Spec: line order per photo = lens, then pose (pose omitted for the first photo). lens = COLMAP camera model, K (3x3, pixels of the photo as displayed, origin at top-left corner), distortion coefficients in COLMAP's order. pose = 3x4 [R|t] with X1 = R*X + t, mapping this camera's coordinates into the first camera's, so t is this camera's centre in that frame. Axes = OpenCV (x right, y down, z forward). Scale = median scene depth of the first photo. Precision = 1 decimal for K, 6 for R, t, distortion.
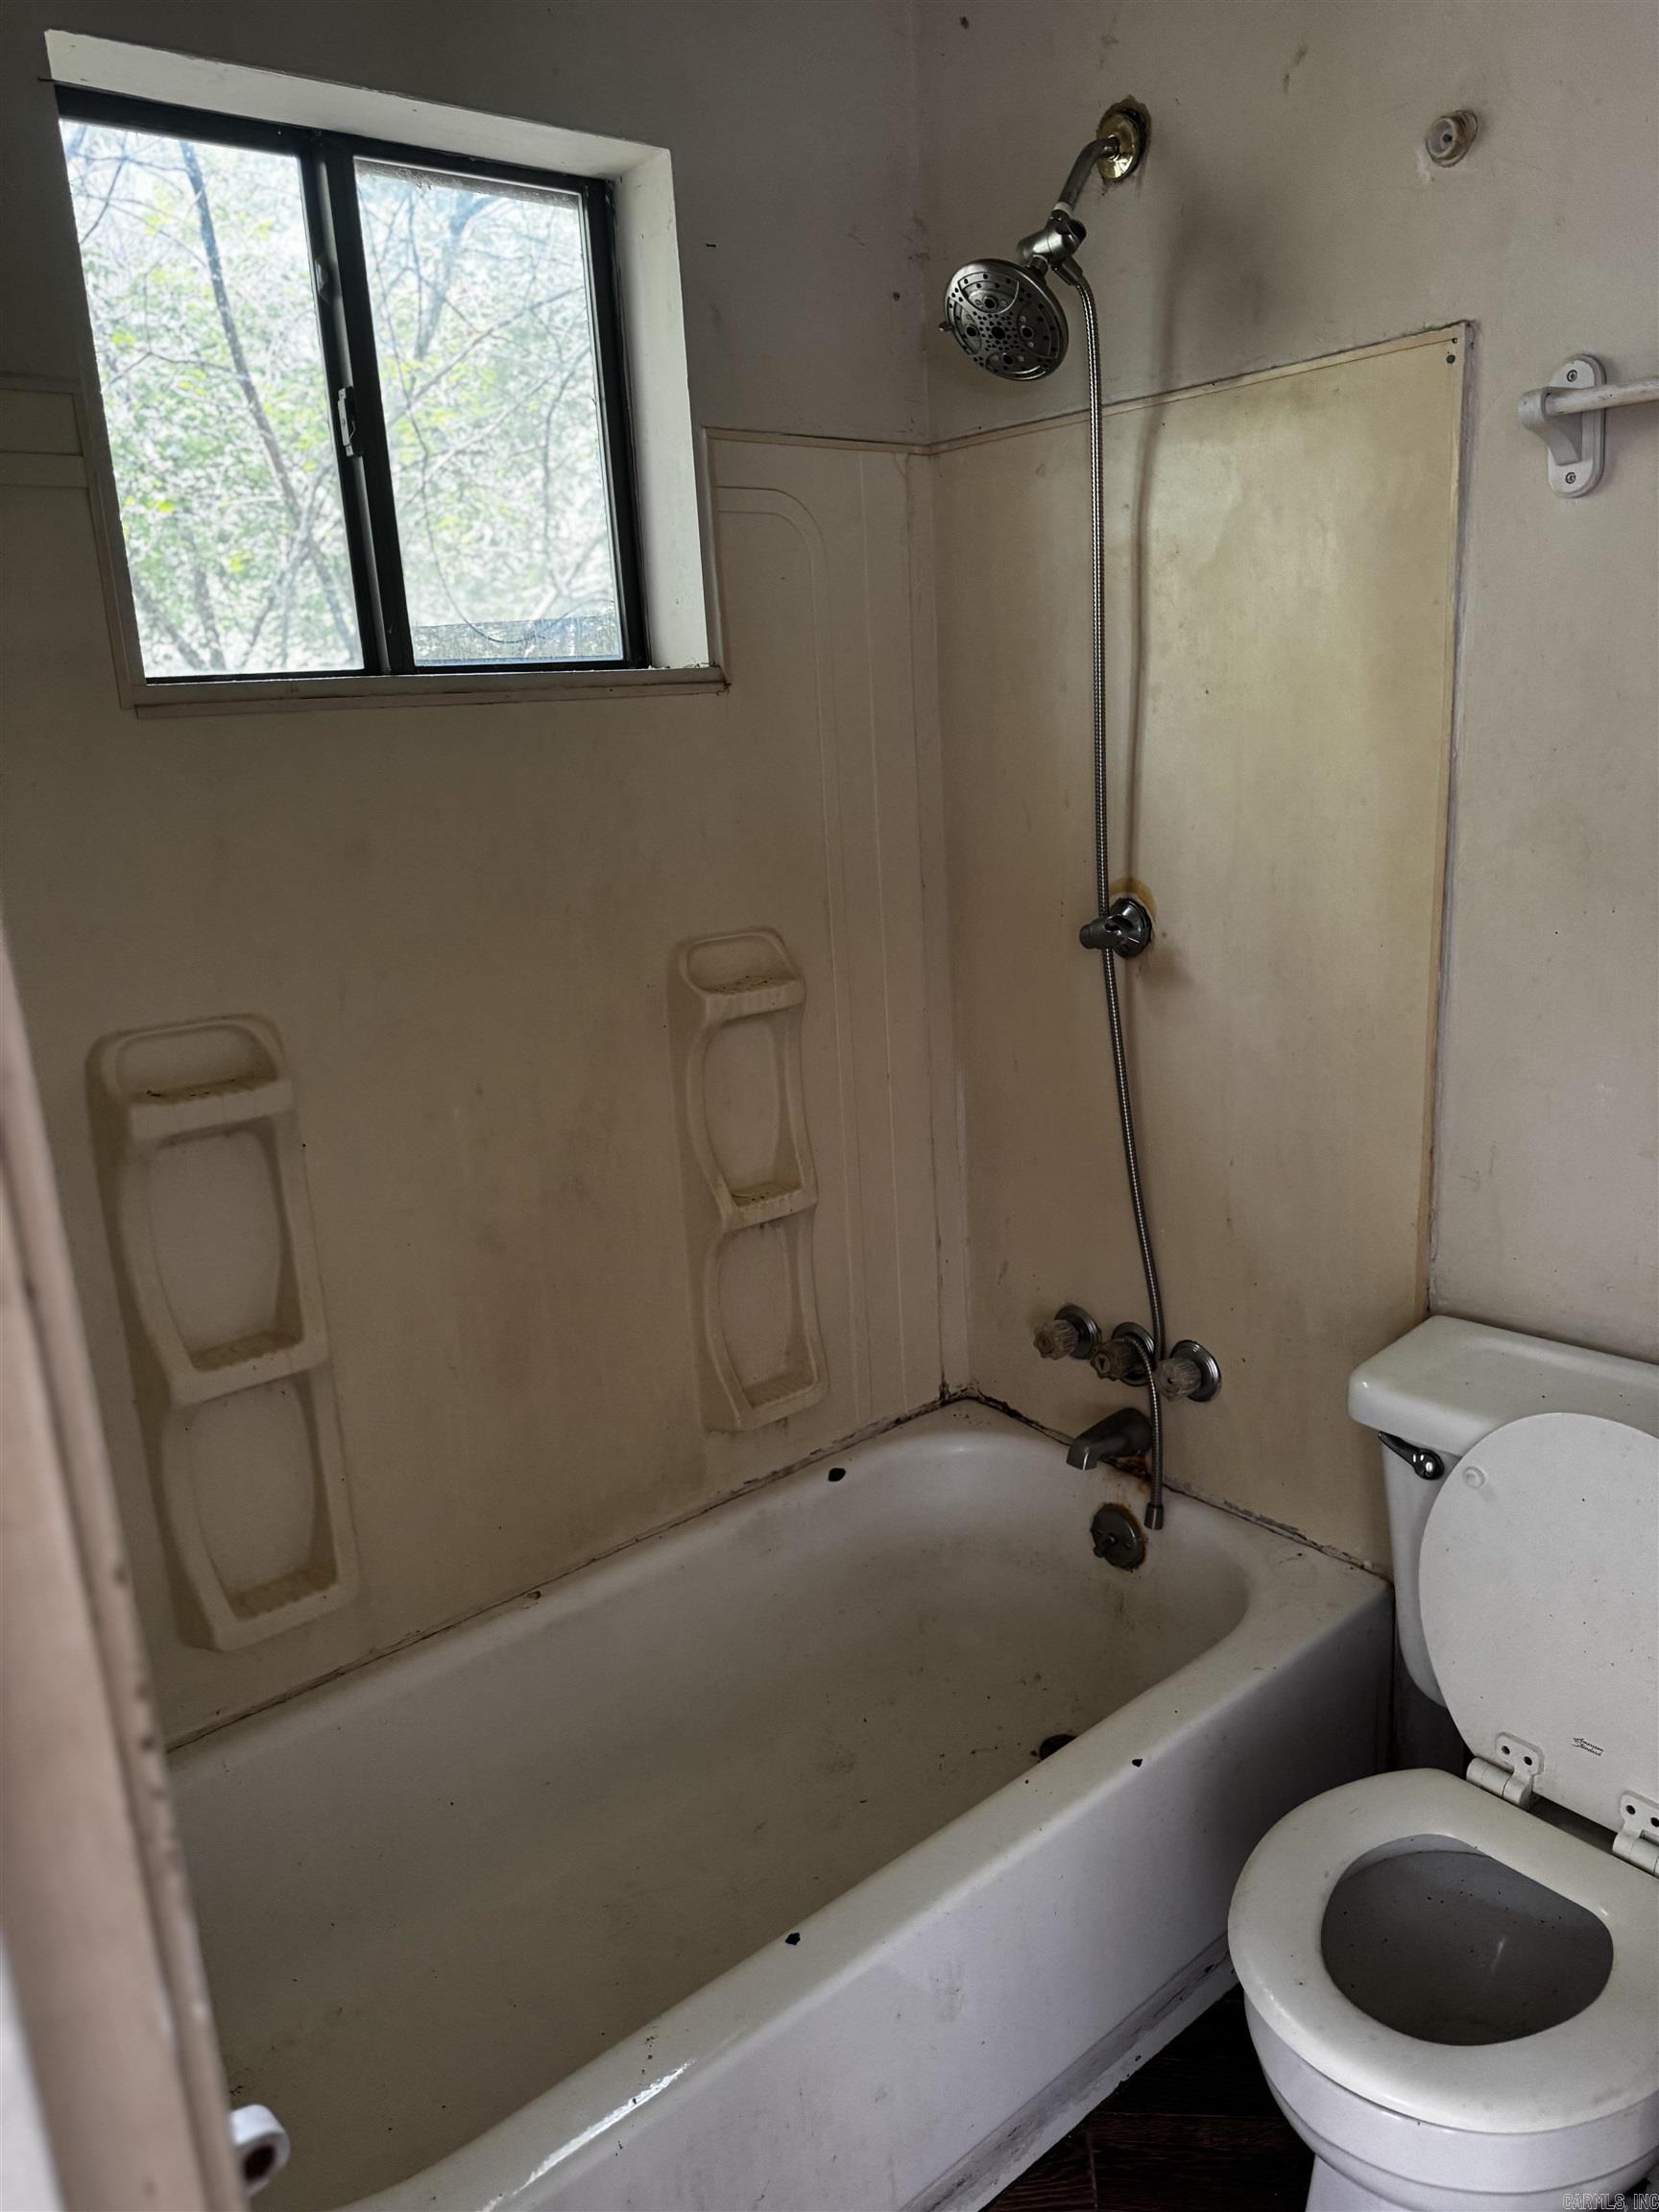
lens RADIAL K [[1544.7, 0, 821.2], [0, 1544.7, 1100.3], [0, 0, 1]] dist [0.124615, -0.200028]
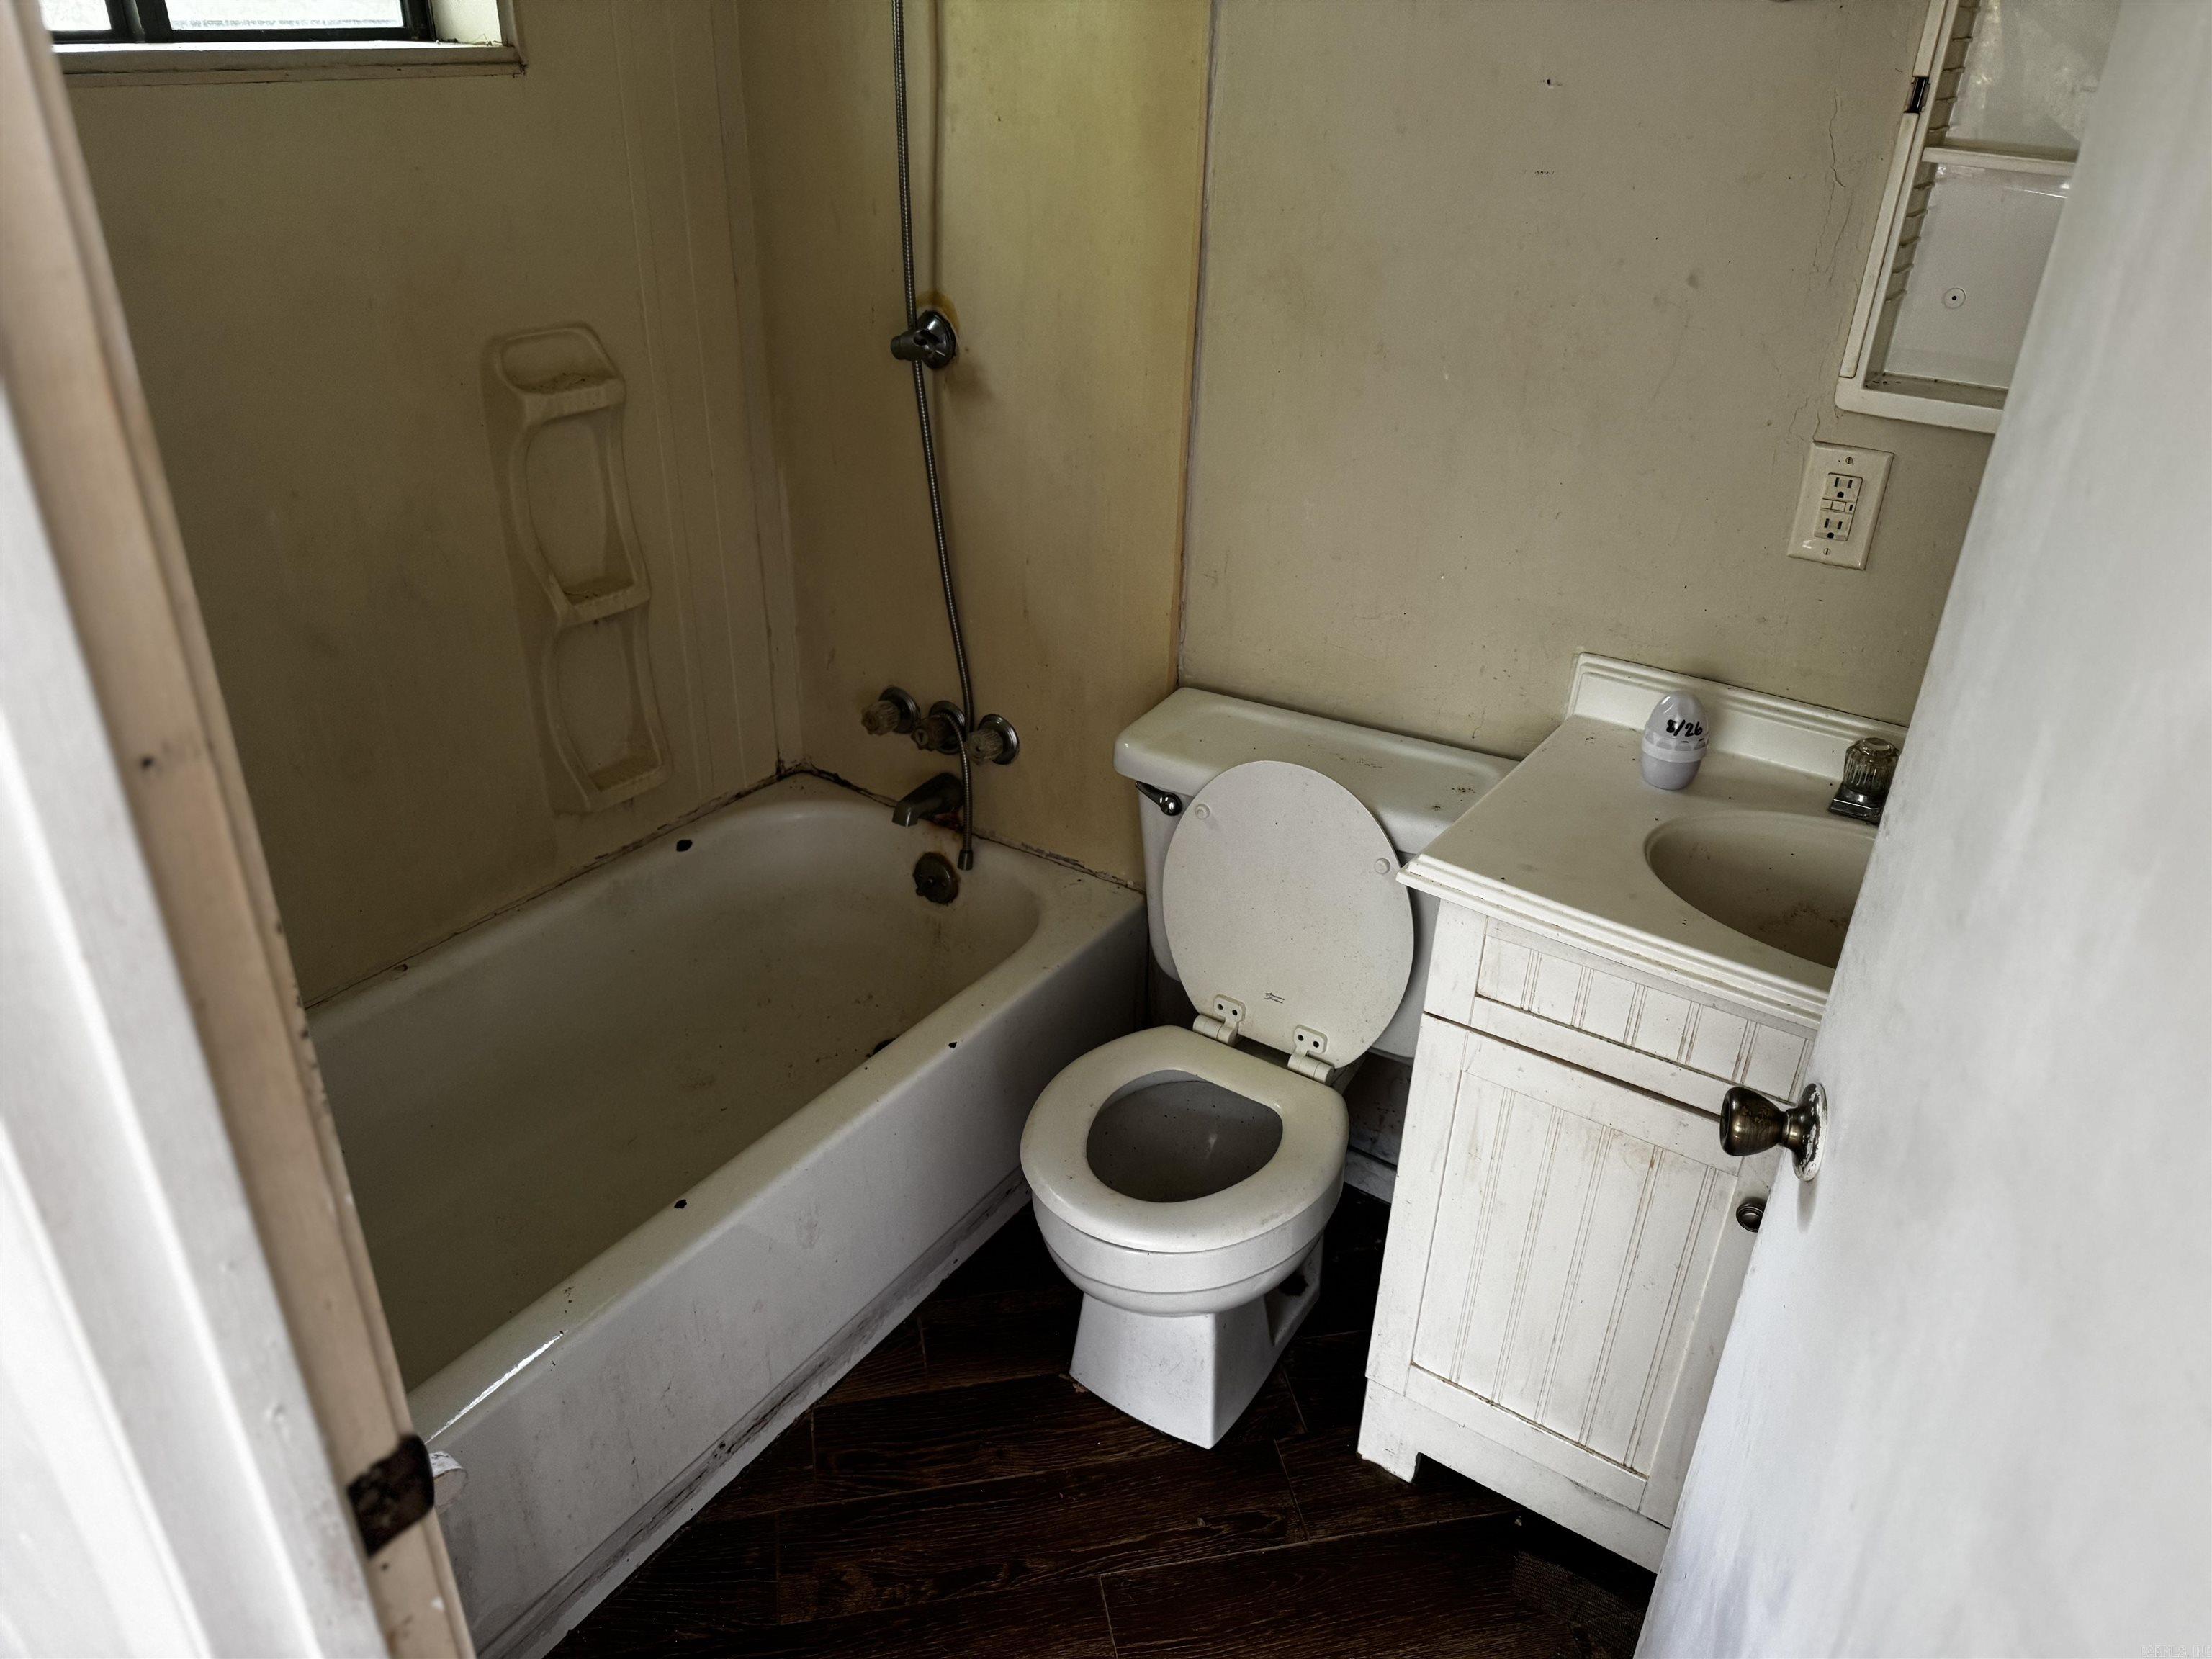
lens RADIAL K [[1544.7, 0, 1106.0], [0, 1544.7, 829.5], [0, 0, 1]] dist [0.124615, -0.200028]
pose [[0.955712, -0.061507, 0.287805, -0.024484], [-0.006591, 0.973200, 0.229867, -0.030569], [-0.294231, -0.221583, 0.929693, -0.131481]]
